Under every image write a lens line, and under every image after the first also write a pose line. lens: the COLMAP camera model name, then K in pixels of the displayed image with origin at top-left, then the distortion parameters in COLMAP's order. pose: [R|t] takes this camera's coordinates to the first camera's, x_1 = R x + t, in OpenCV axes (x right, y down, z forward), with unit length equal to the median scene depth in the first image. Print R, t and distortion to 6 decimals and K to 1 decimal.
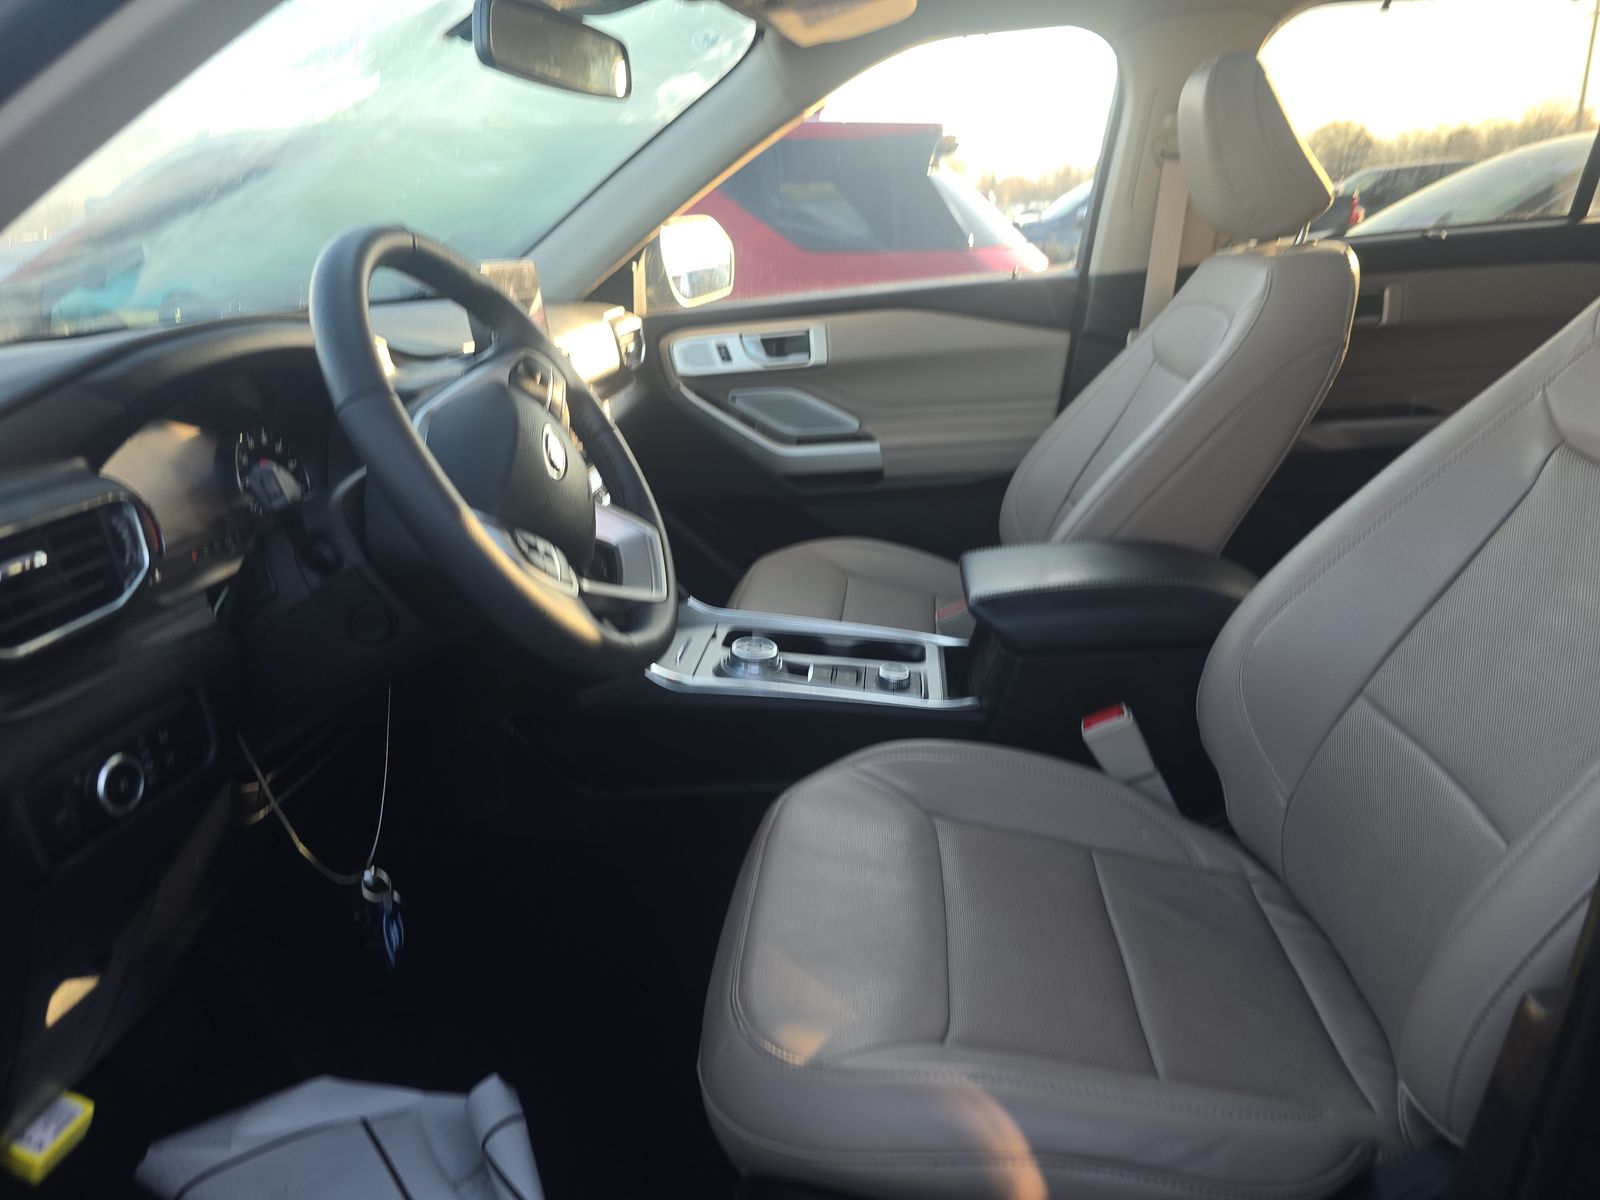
lens RADIAL K [[1068.8, 0, 788.8], [0, 1068.8, 609.4], [0, 0, 1]] dist [0.013024, -0.003173]
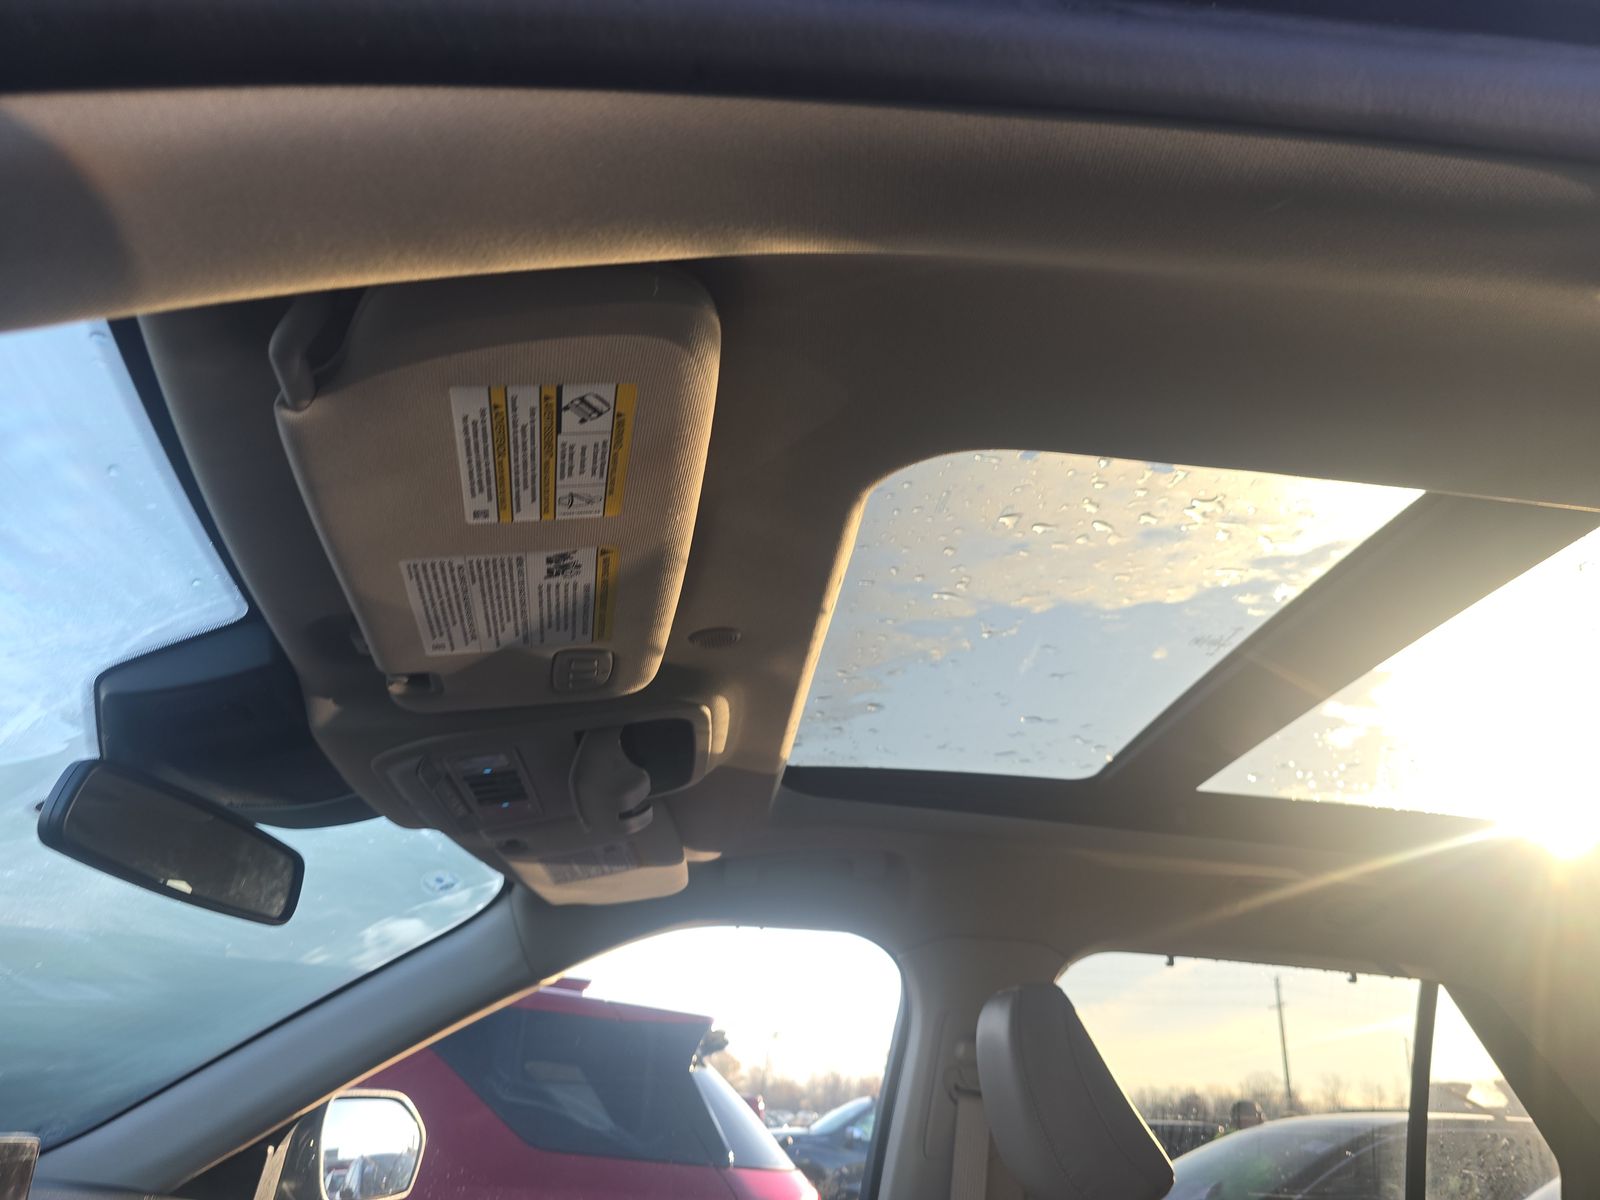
lens RADIAL K [[1068.8, 0, 788.8], [0, 1068.8, 609.4], [0, 0, 1]] dist [0.013024, -0.003173]
pose [[0.973476, 0.186736, 0.132188, 0.035525], [-0.038261, 0.702512, -0.710642, -0.078641], [-0.225566, 0.686736, 0.691024, 0.175509]]
